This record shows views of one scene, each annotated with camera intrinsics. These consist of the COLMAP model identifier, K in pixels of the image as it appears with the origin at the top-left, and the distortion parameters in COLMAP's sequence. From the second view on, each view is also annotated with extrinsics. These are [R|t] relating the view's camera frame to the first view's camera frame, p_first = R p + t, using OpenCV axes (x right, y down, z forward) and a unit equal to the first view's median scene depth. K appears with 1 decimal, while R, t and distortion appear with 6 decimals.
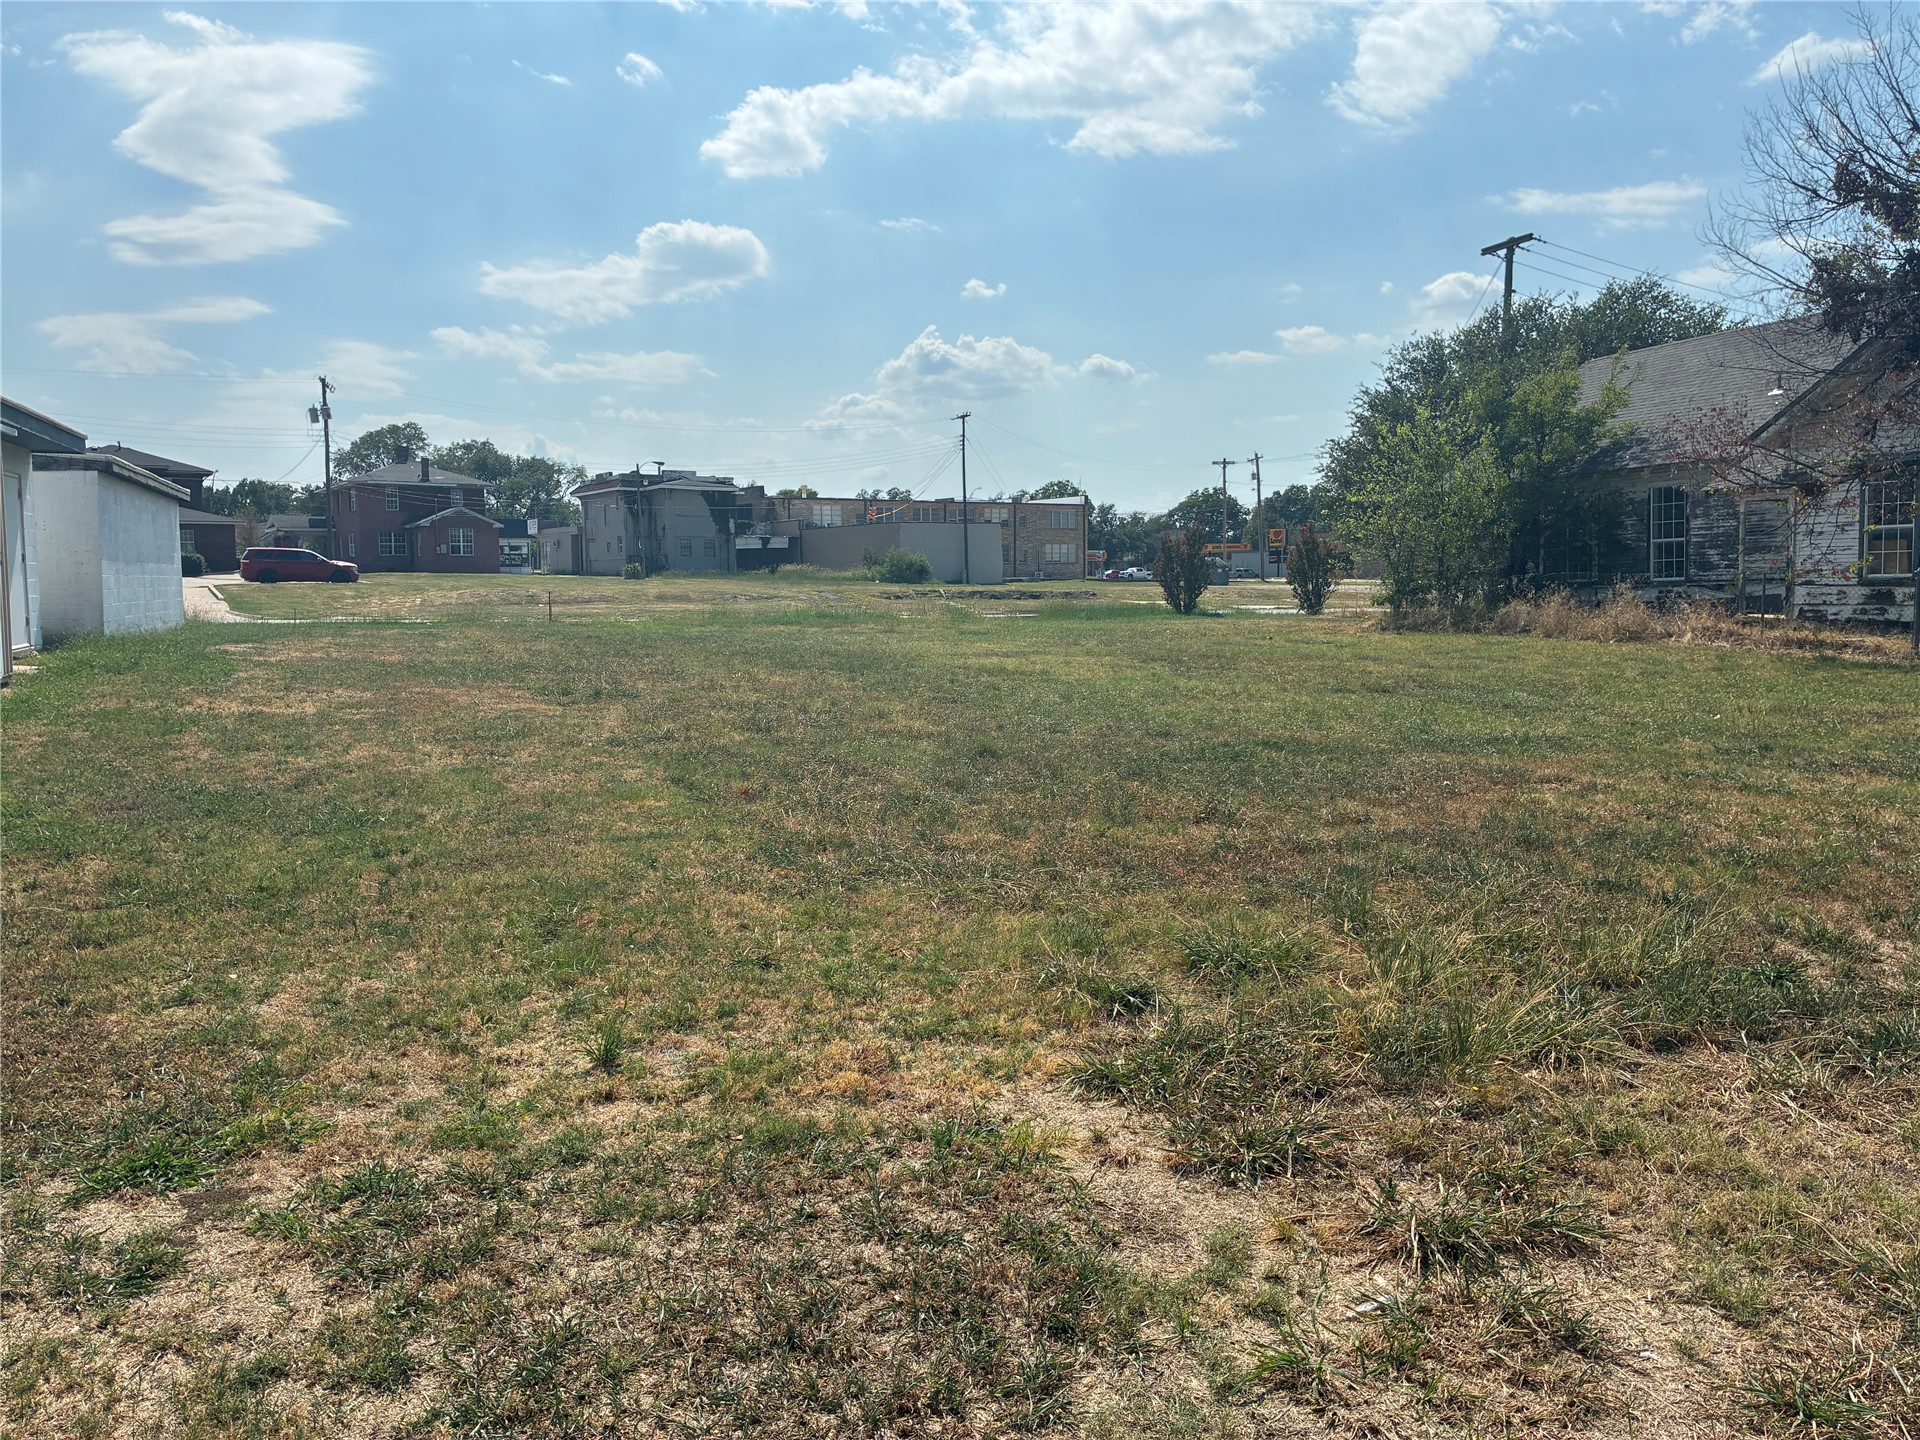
lens RADIAL K [[1486.1, 0, 955.6], [0, 1486.1, 726.6], [0, 0, 1]] dist [0.047531, -0.060860]
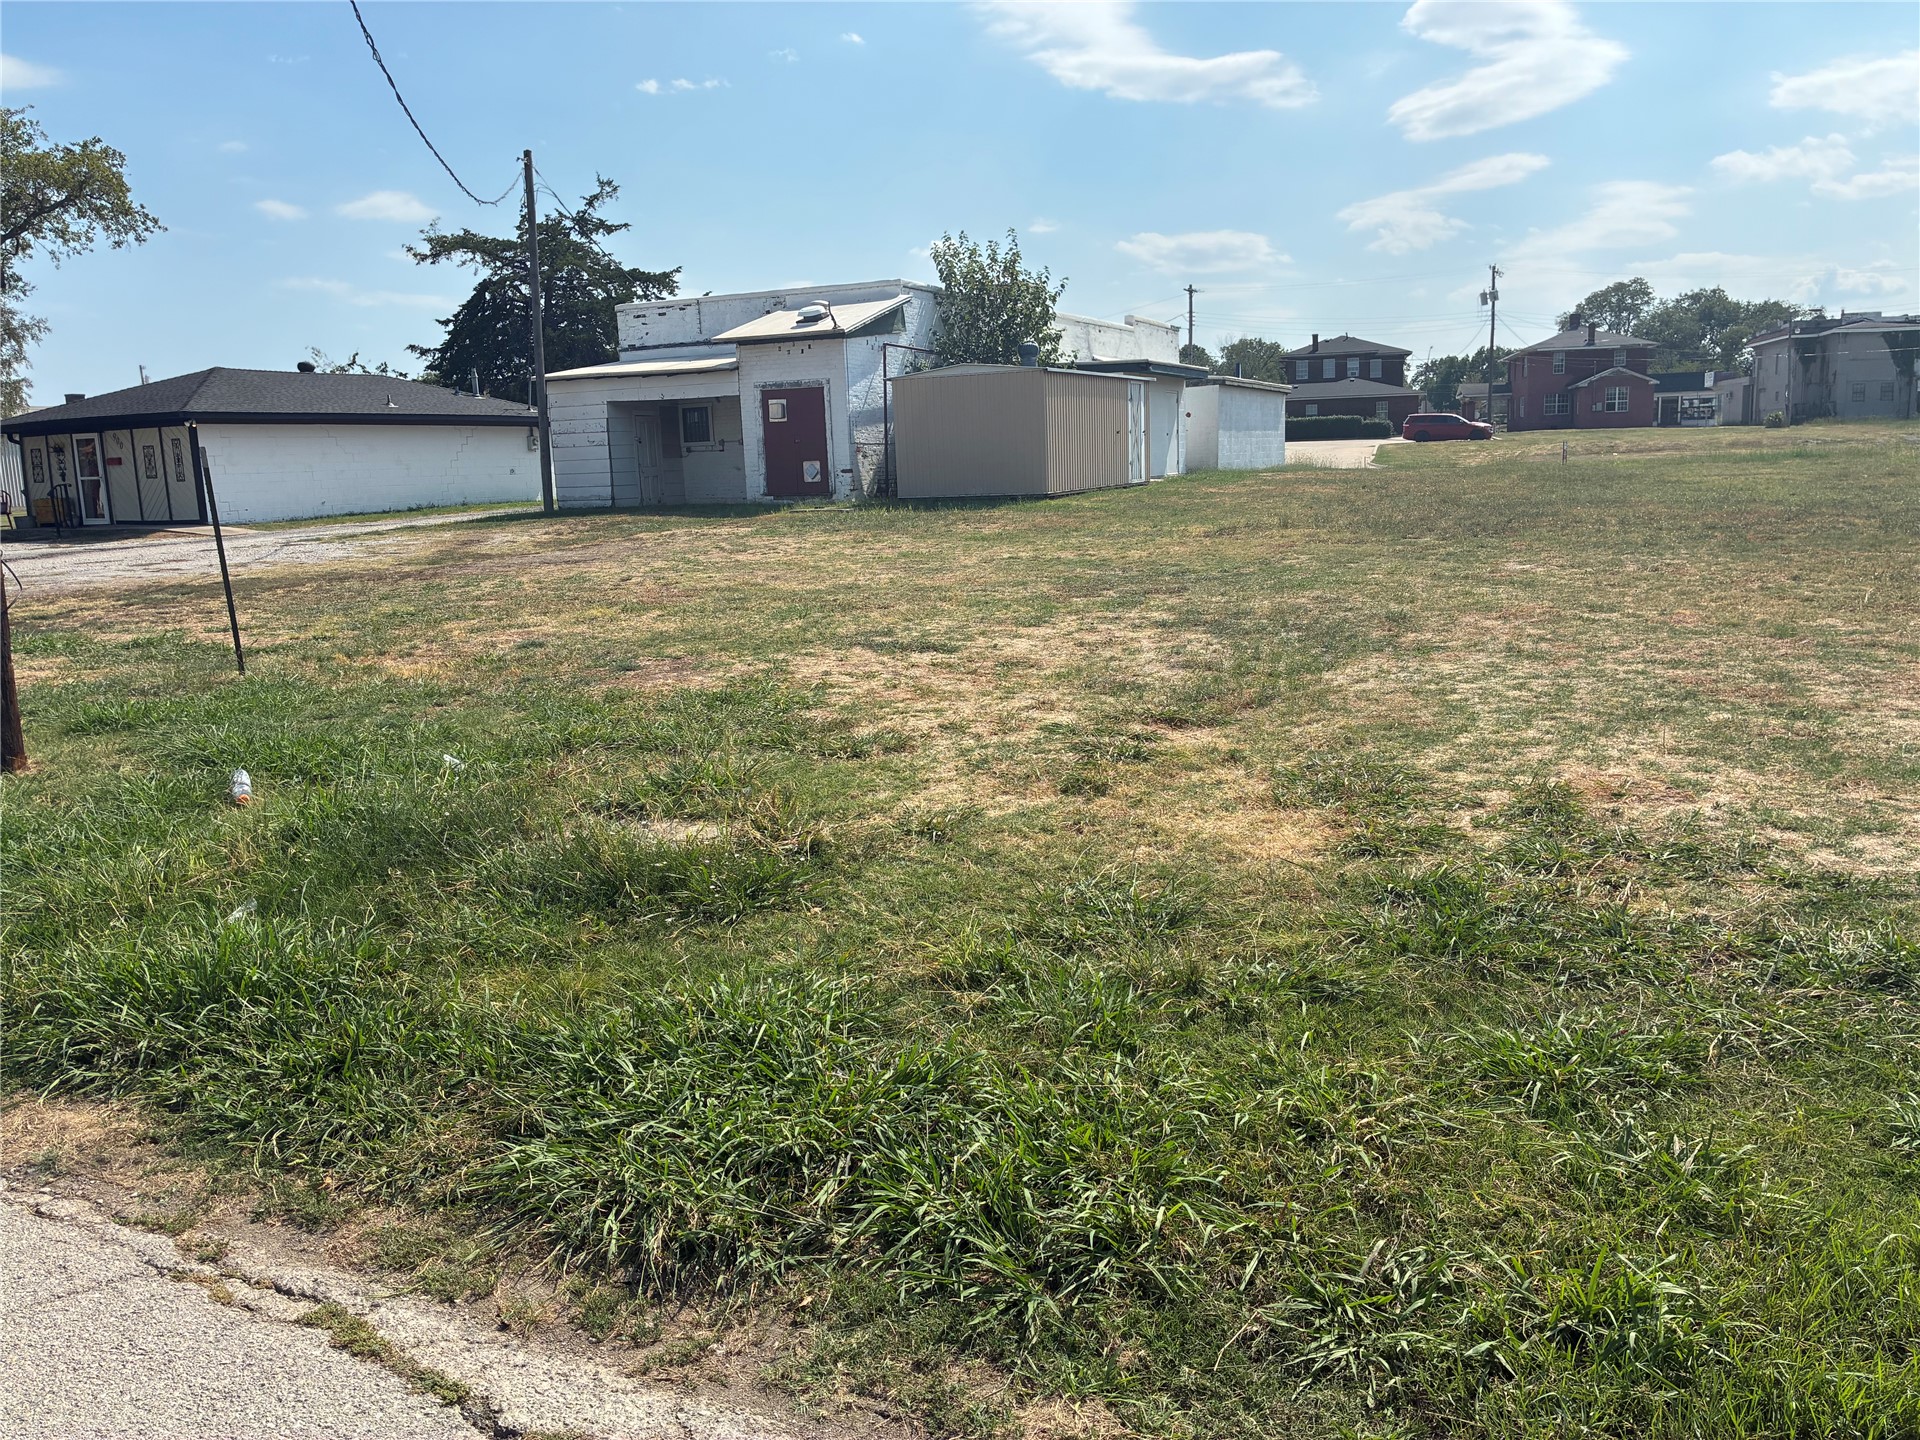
lens RADIAL K [[1486.1, 0, 955.6], [0, 1486.1, 726.6], [0, 0, 1]] dist [0.047531, -0.060860]
pose [[0.707776, 0.105275, -0.698548, 0.107692], [-0.040768, 0.993273, 0.108386, 0.014014], [0.705259, -0.048234, 0.707307, -0.118455]]
